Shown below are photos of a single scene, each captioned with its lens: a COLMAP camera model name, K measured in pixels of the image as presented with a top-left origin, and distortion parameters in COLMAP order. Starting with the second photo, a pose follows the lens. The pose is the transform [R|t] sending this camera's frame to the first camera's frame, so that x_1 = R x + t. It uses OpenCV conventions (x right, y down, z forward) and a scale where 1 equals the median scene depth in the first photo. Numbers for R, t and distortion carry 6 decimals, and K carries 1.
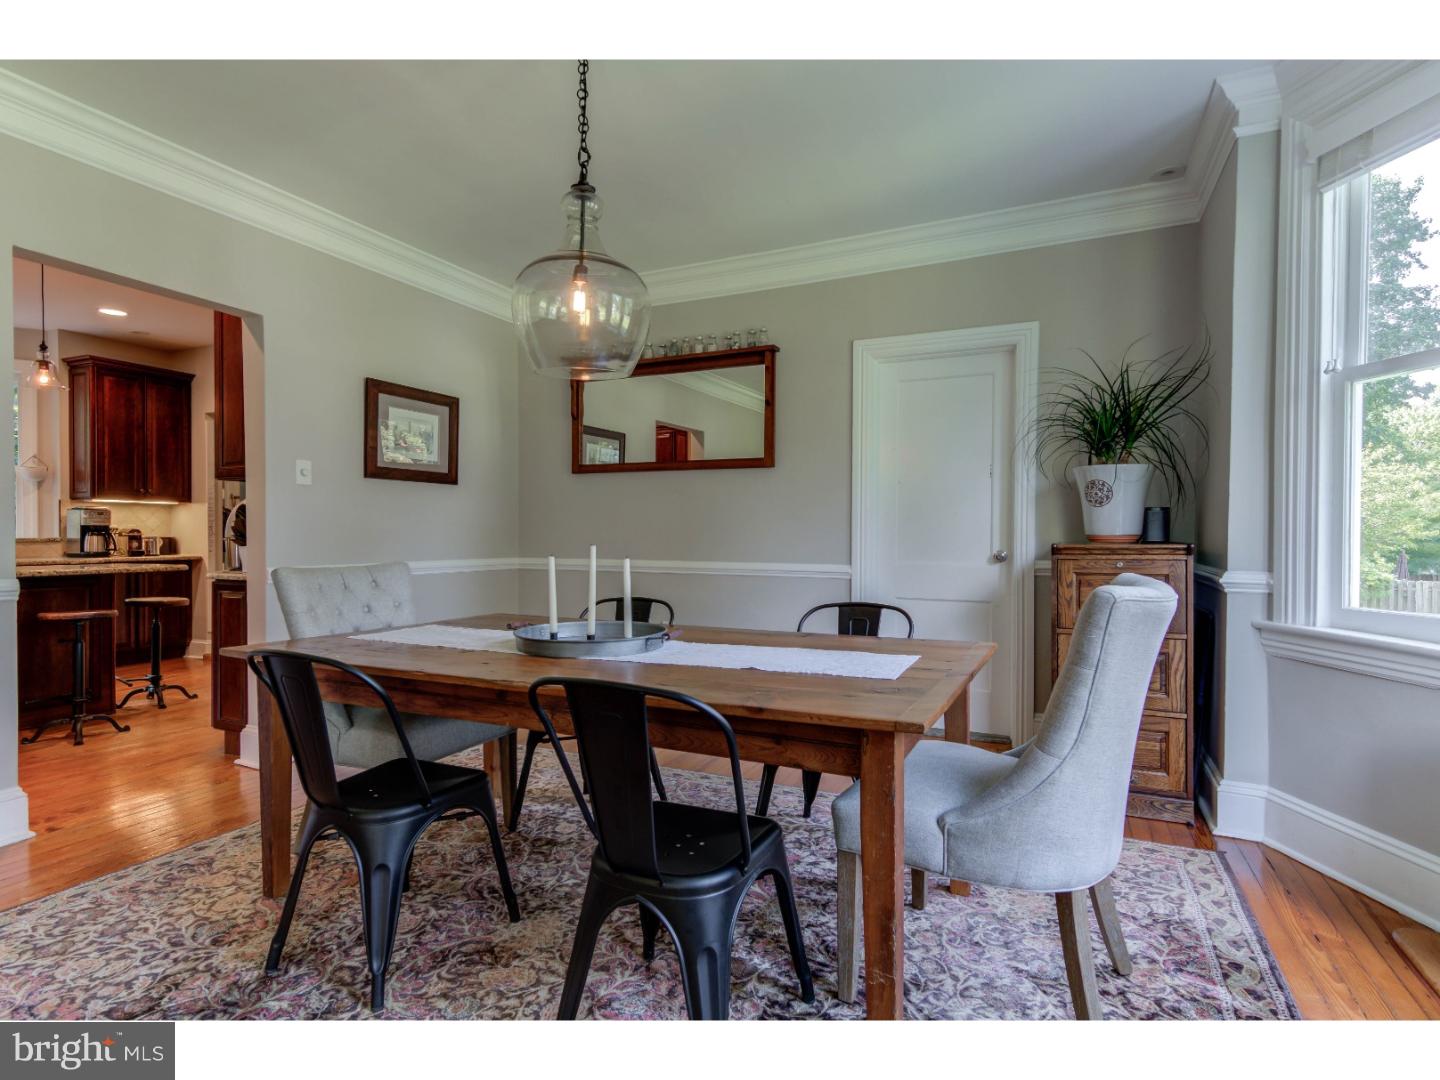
lens RADIAL K [[740.3, 0, 722.2], [0, 740.3, 542.9], [0, 0, 1]] dist [0.011542, -0.001014]
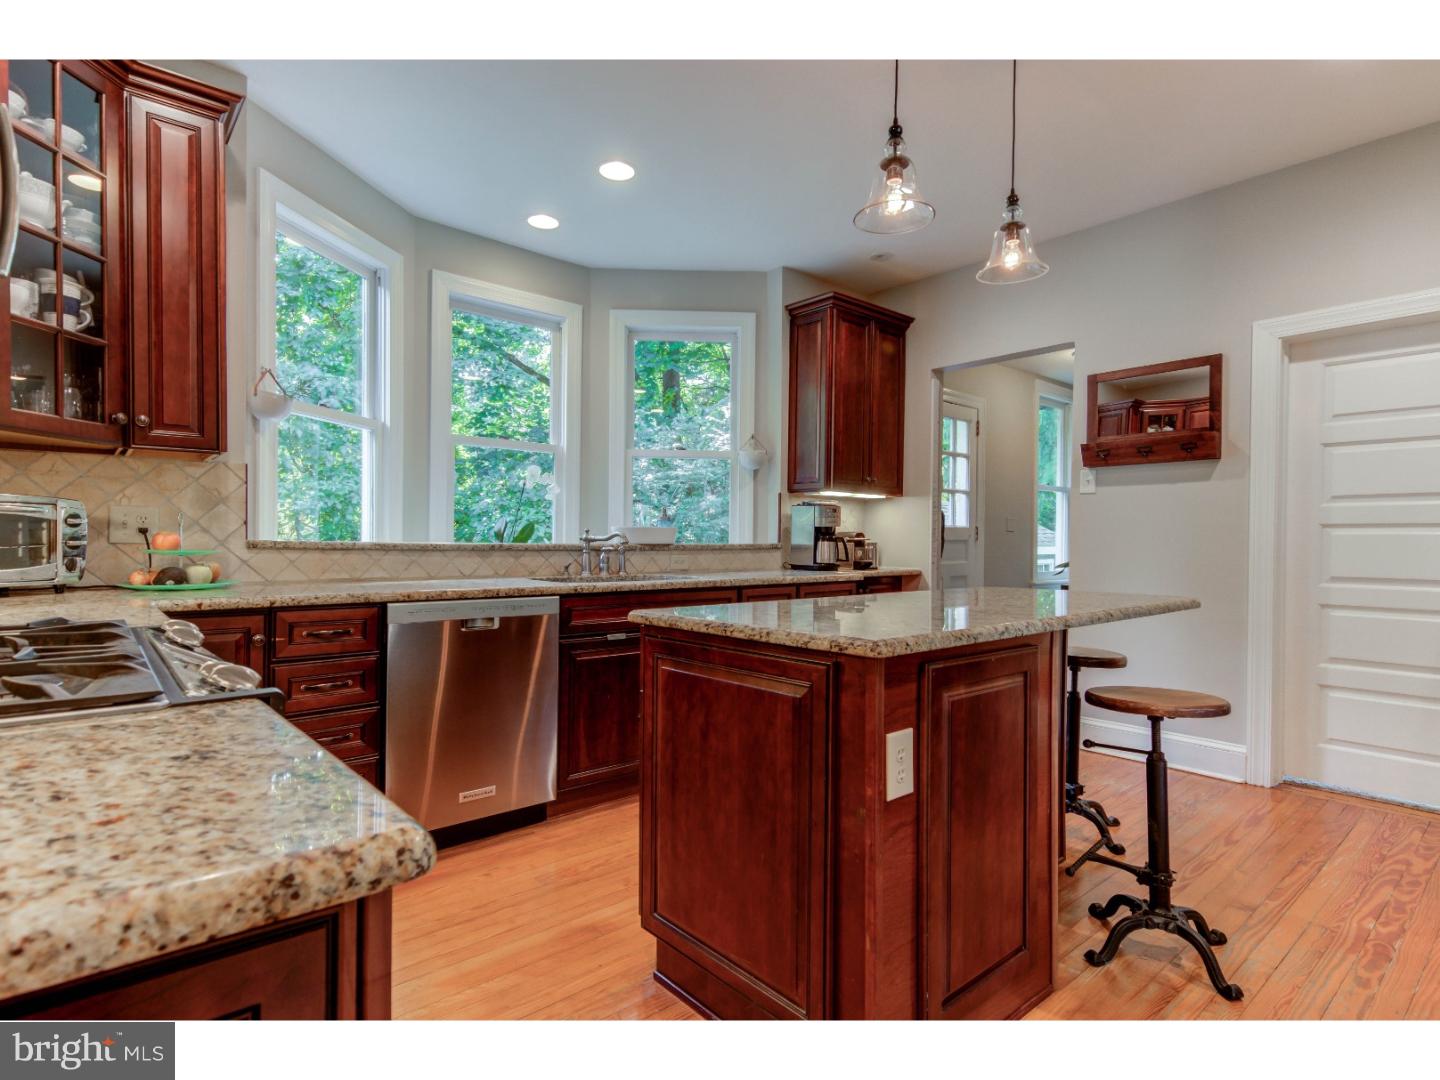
lens RADIAL K [[740.3, 0, 717.6], [0, 740.3, 543.8], [0, 0, 1]] dist [0.011542, -0.001014]
pose [[0.904988, 0.002566, -0.425428, -0.625891], [-0.005204, 0.999974, -0.005038, -0.002838], [0.425404, 0.006773, 0.904978, 0.296722]]
